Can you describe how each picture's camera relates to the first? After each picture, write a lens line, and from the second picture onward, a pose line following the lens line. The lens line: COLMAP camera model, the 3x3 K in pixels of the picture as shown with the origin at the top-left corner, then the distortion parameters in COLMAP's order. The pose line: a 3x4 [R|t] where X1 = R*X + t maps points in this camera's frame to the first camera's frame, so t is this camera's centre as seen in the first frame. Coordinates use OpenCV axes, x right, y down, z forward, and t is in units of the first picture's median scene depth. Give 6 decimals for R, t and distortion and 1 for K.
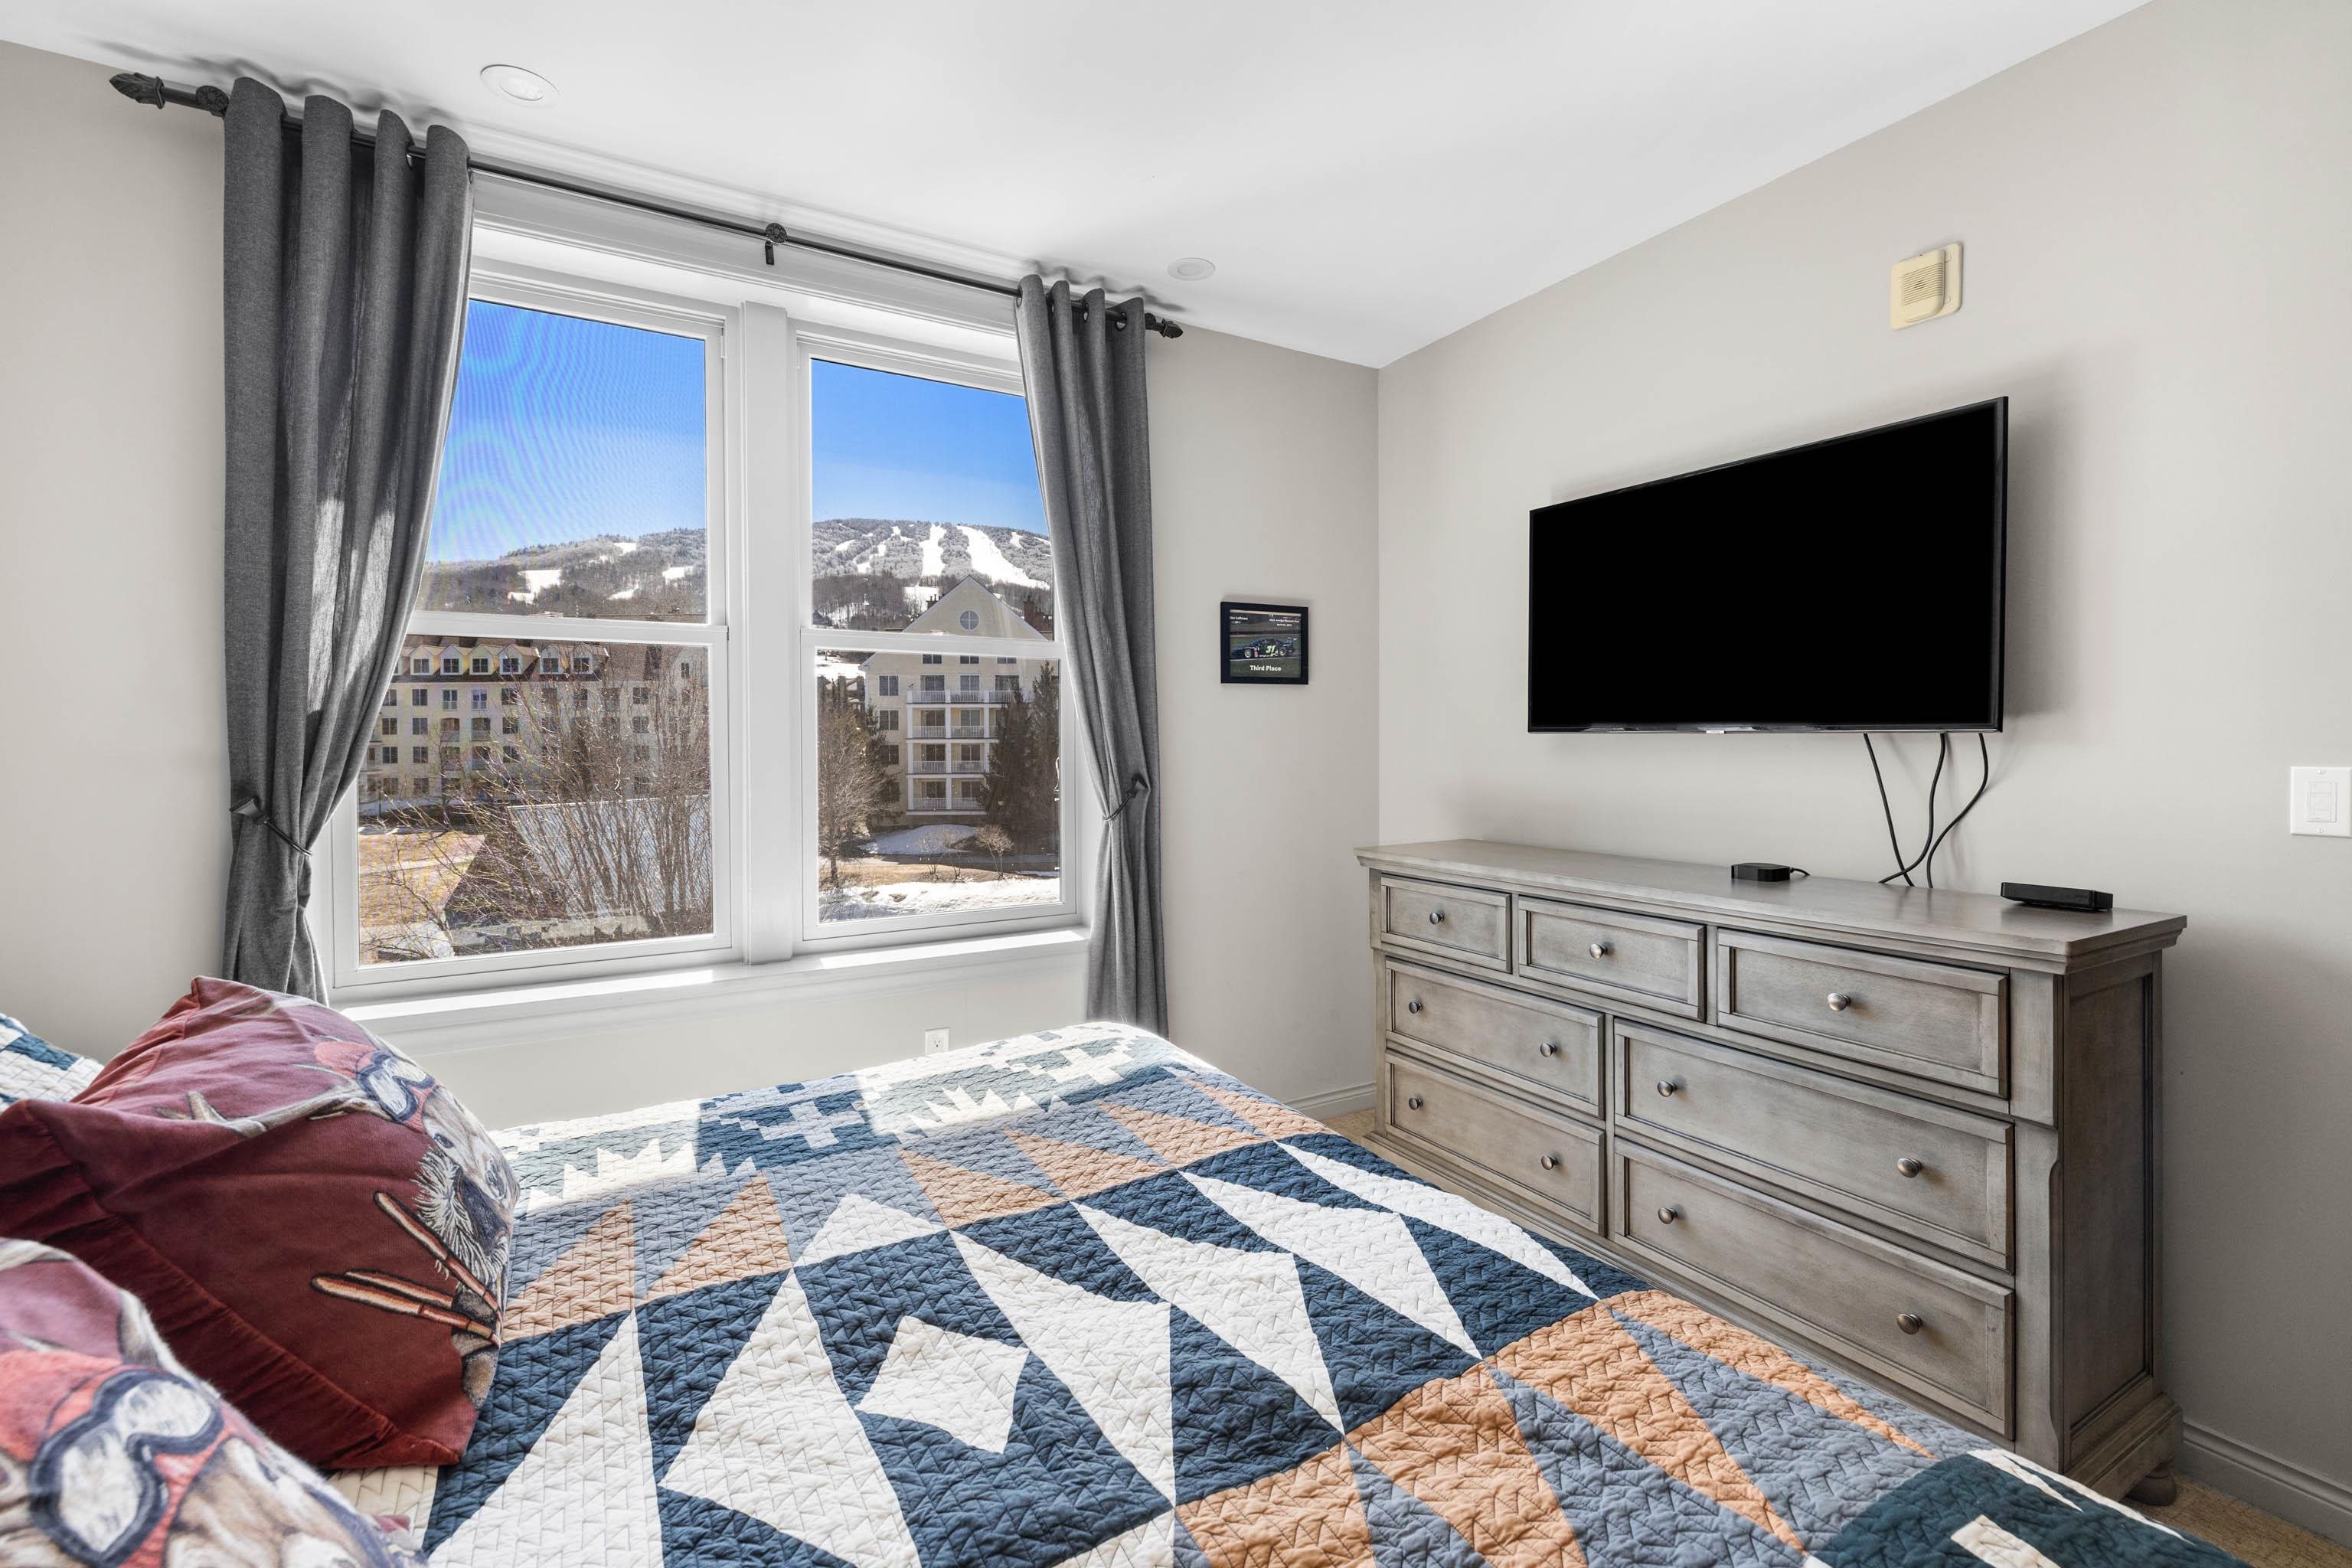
lens RADIAL K [[1011.1, 0, 1195.9], [0, 1011.1, 749.9], [0, 0, 1]] dist [0.001191, -0.000799]
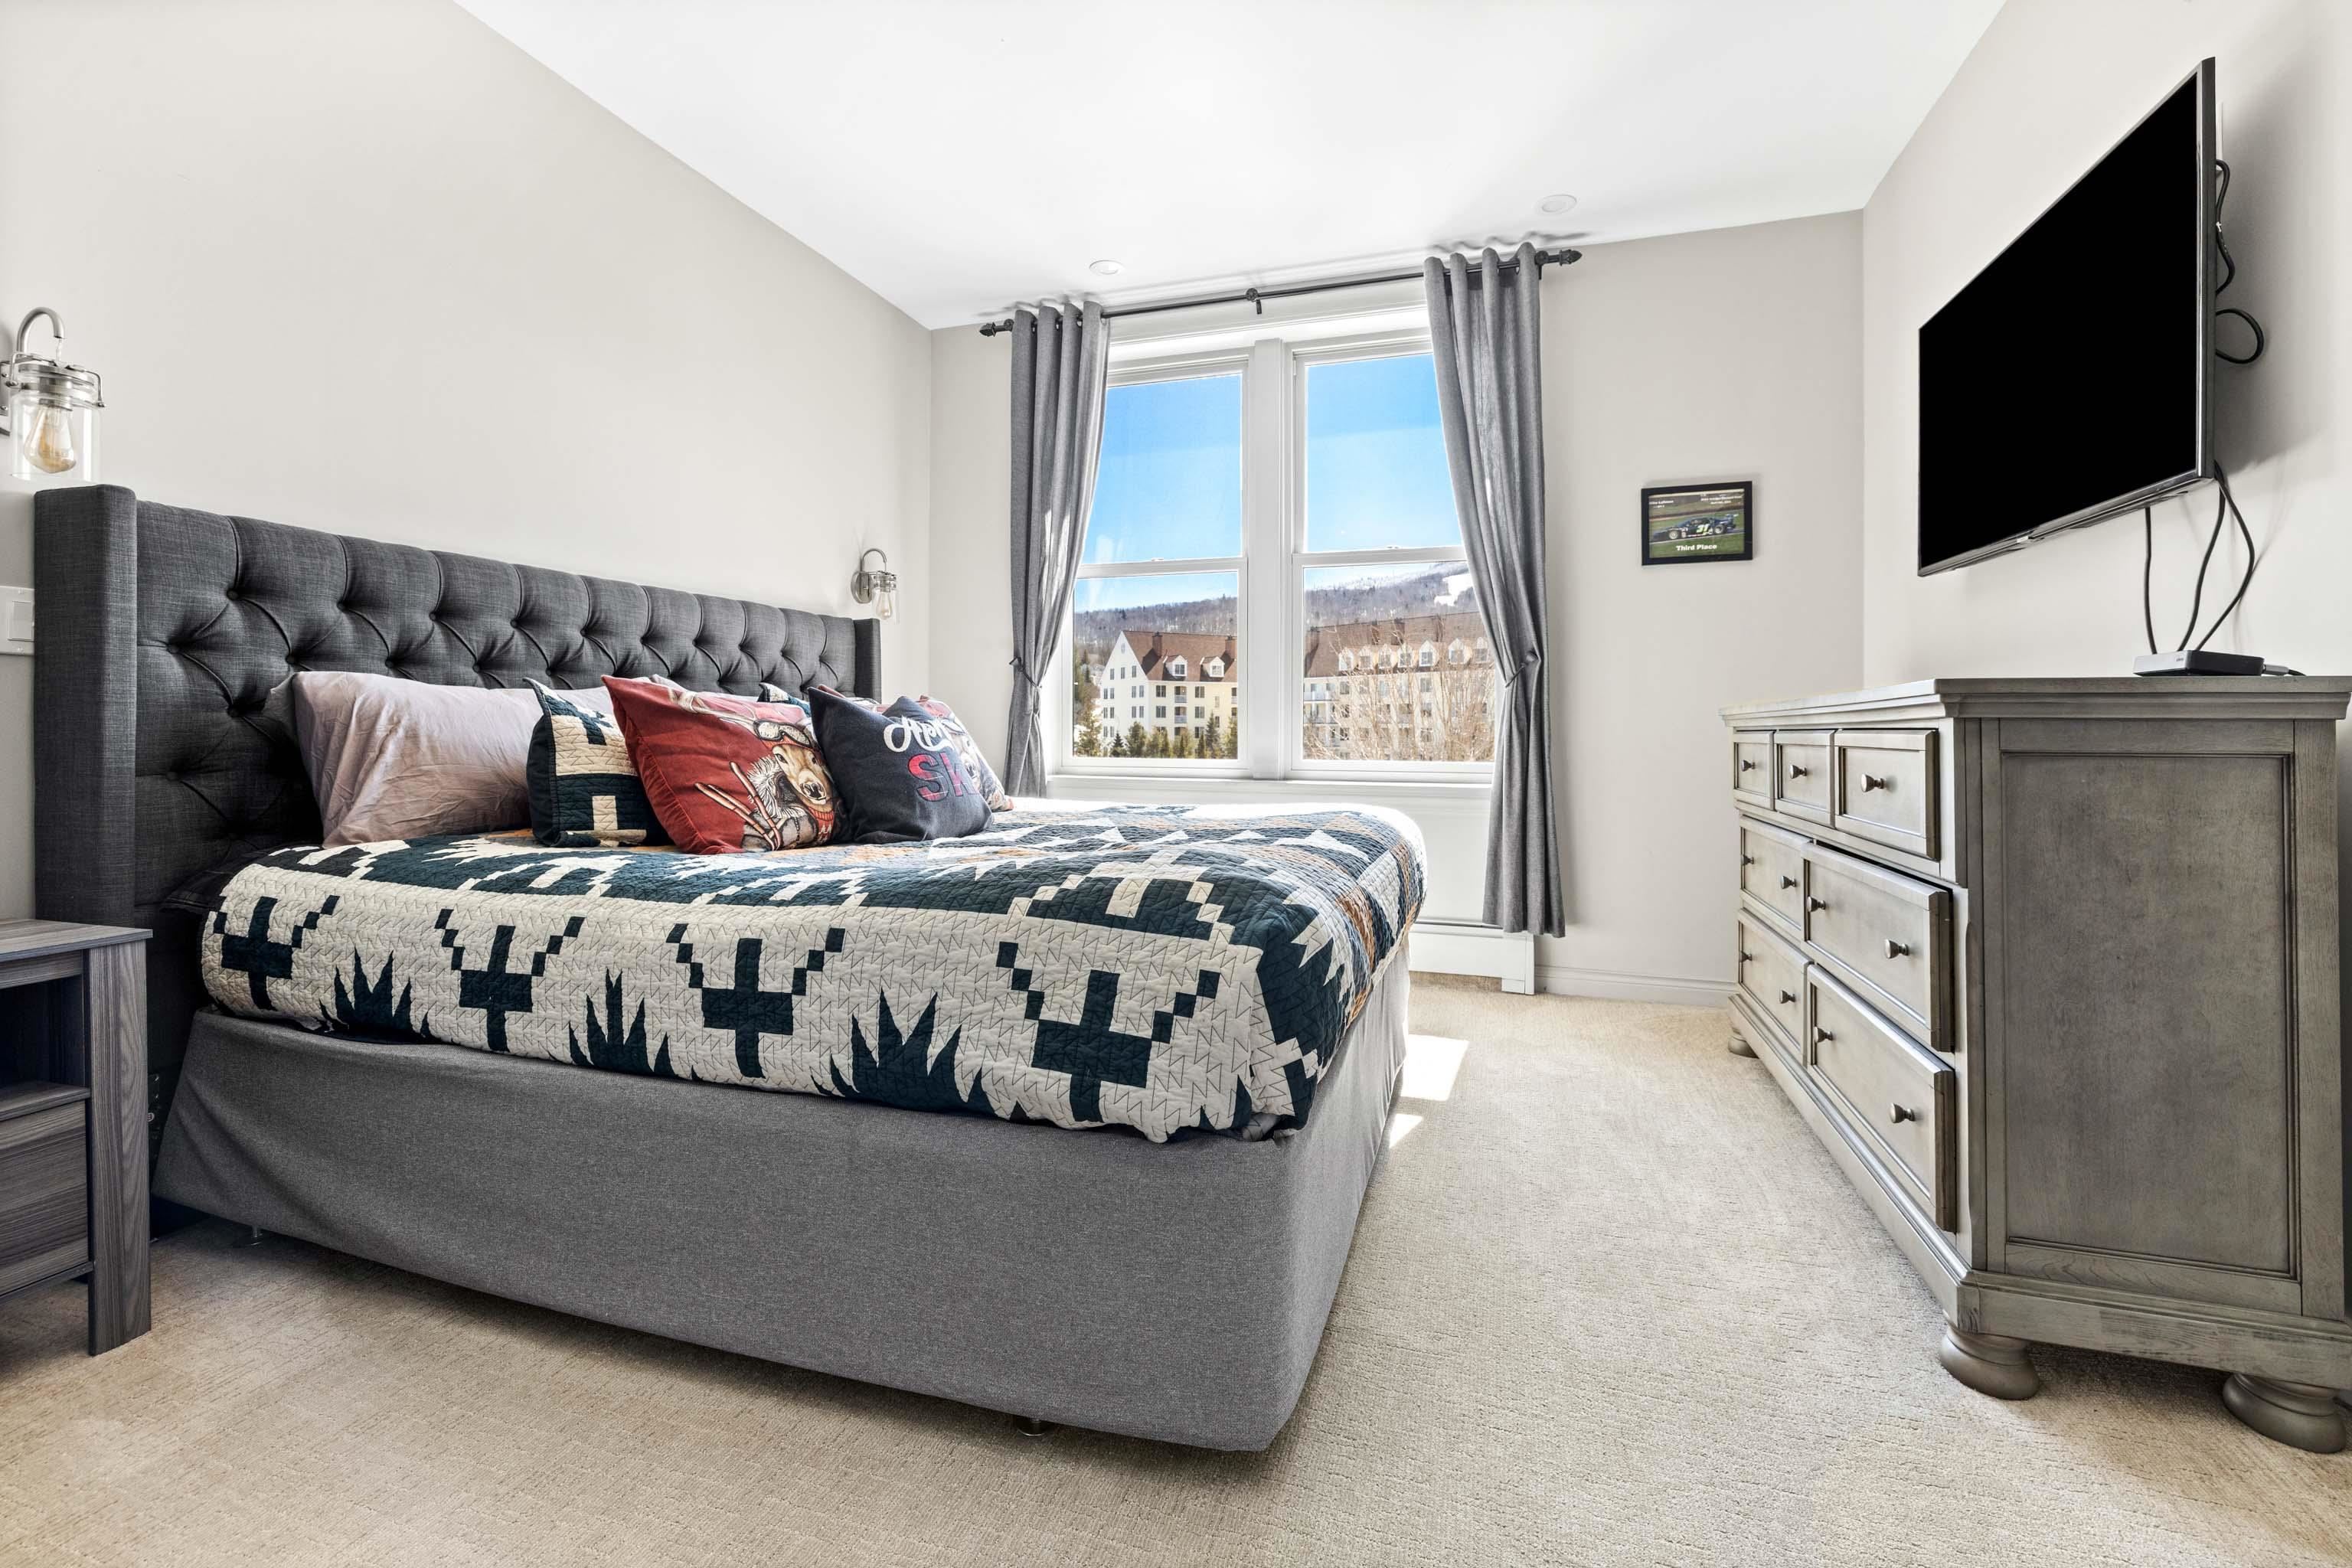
lens RADIAL K [[1011.1, 0, 1163.7], [0, 1011.1, 712.5], [0, 0, 1]] dist [0.001191, -0.000799]
pose [[0.657171, 0.000663, -0.753741, 0.566282], [-0.017940, 0.999730, -0.014762, 0.128631], [0.753528, 0.023224, 0.657006, -0.081866]]
